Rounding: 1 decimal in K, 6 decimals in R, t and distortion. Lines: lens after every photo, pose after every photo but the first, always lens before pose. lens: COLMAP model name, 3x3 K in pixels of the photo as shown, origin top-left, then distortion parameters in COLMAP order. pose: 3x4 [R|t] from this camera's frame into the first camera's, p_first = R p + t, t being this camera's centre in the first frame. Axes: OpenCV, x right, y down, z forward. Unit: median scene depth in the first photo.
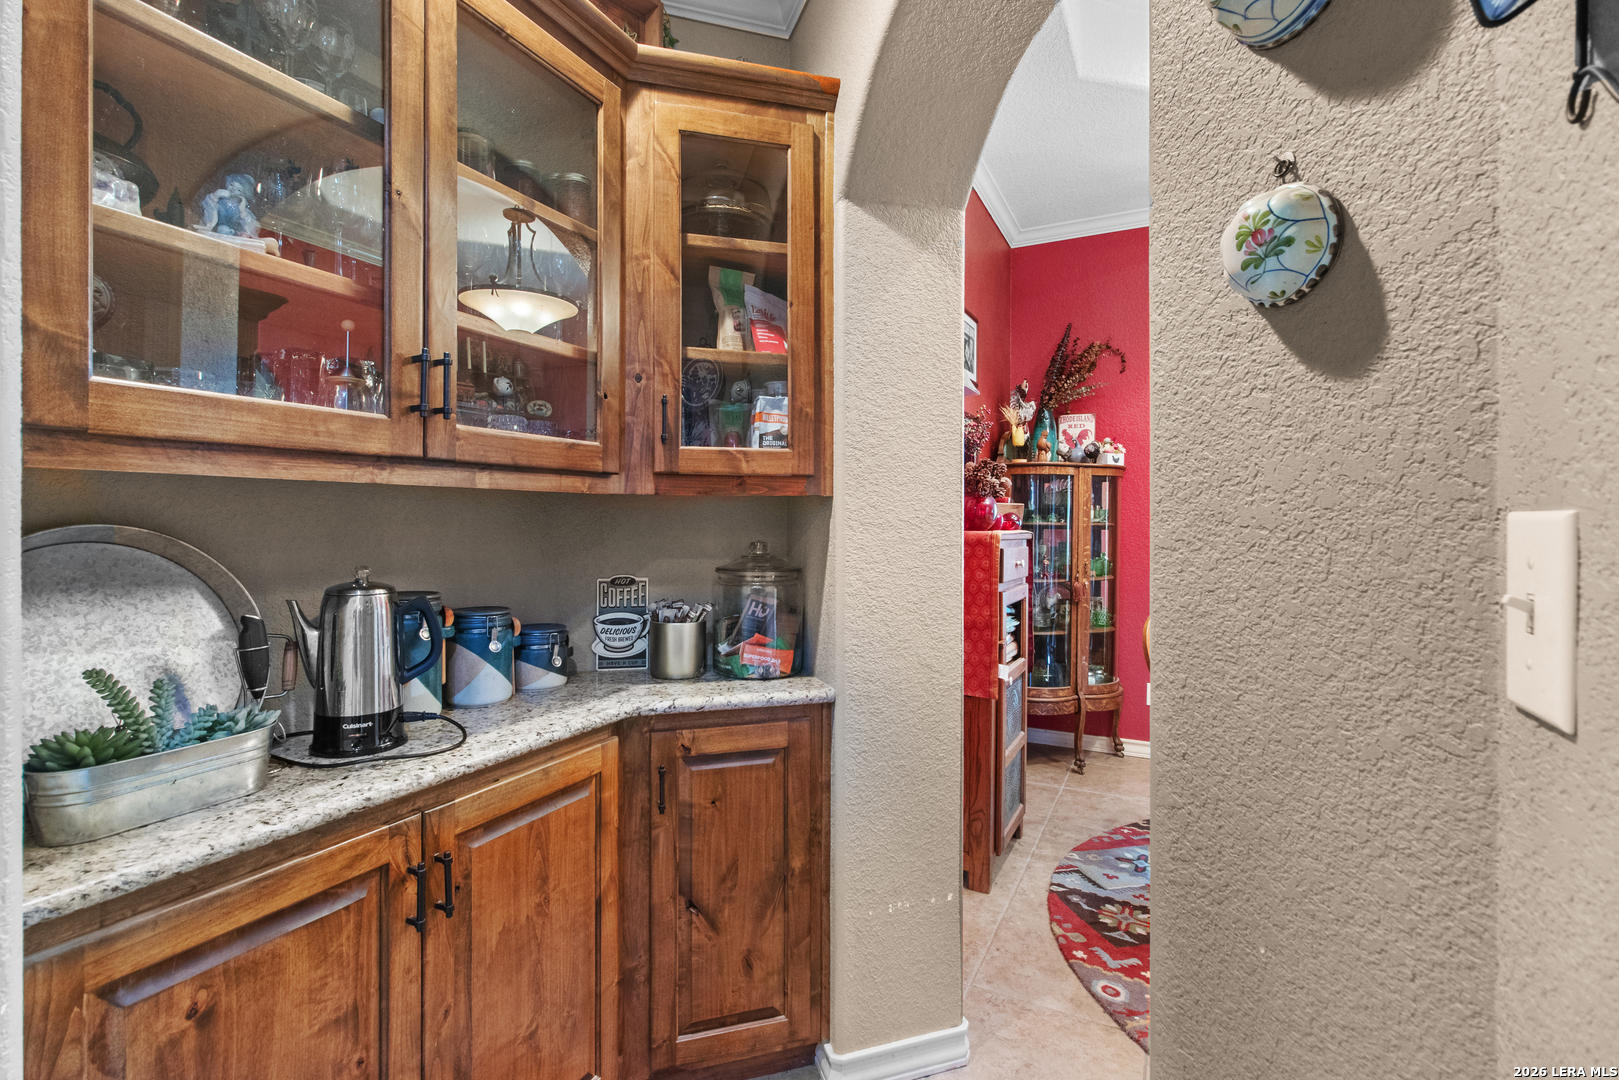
lens RADIAL K [[761.2, 0, 804.6], [0, 761.2, 532.0], [0, 0, 1]] dist [0.006551, 0.000129]
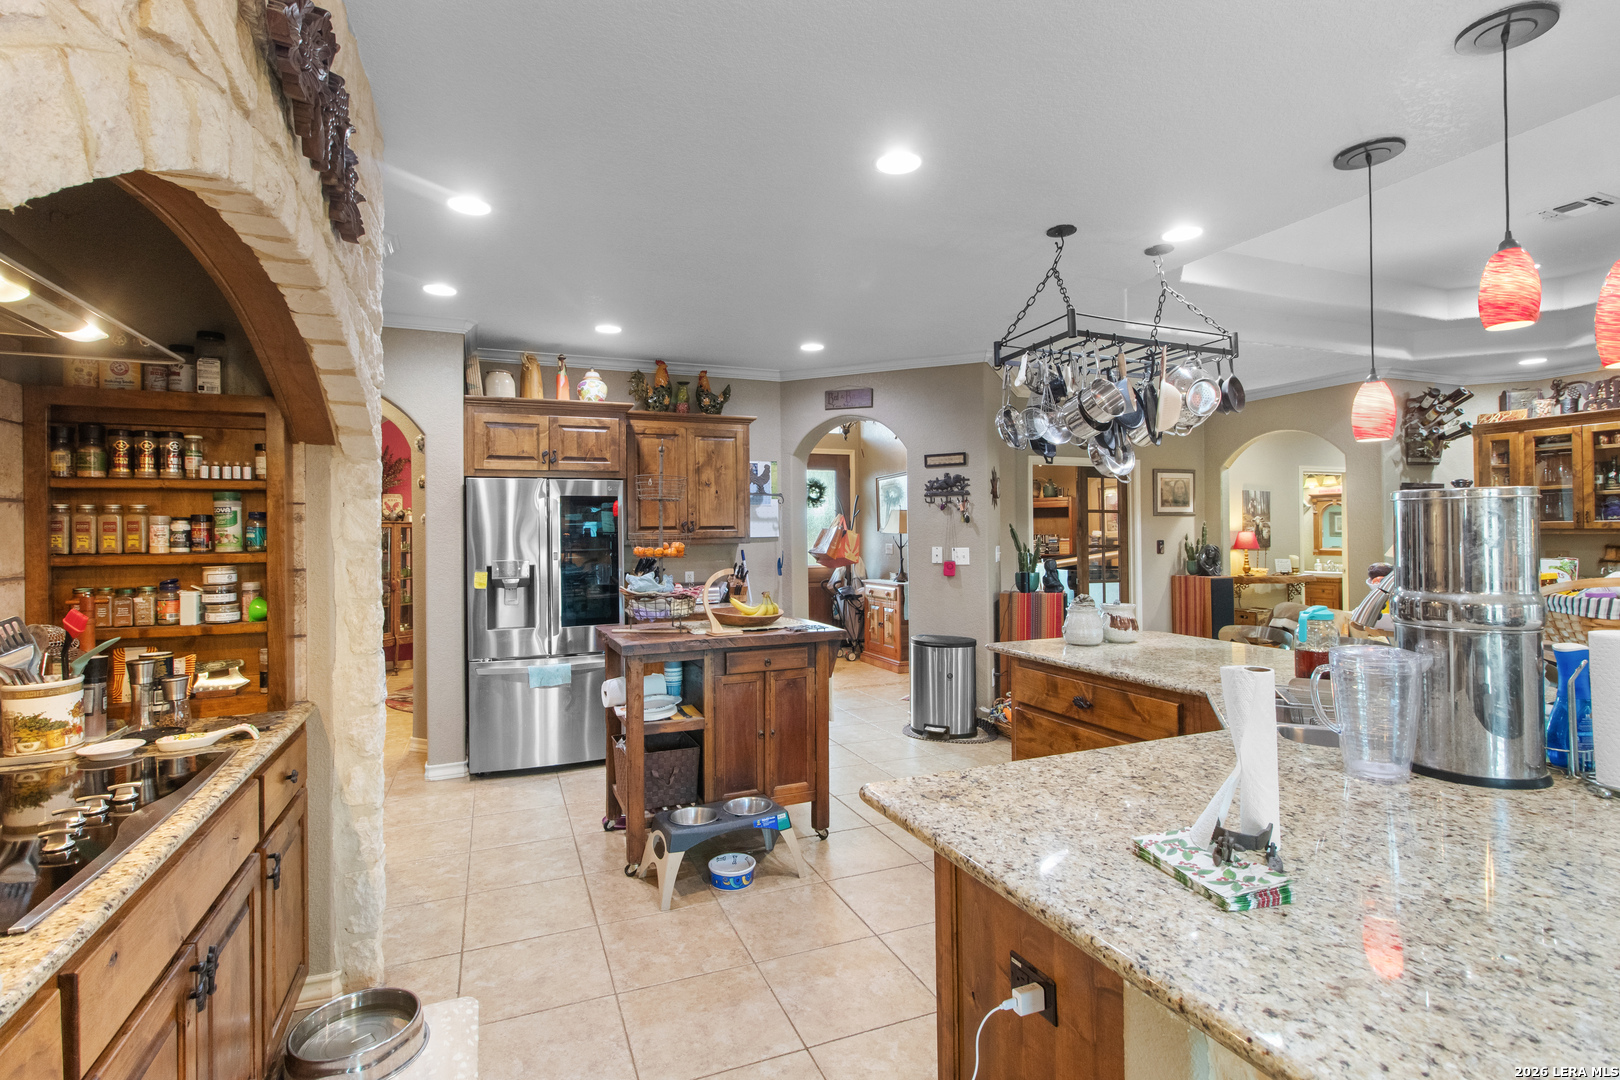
lens RADIAL K [[761.7, 0, 805.1], [0, 761.7, 532.0], [0, 0, 1]] dist [0.006551, 0.000129]
pose [[0.662044, -0.003855, 0.749455, -0.401667], [0.010129, 0.999941, -0.003804, -0.042752], [-0.749397, 0.010110, 0.662044, -1.066323]]
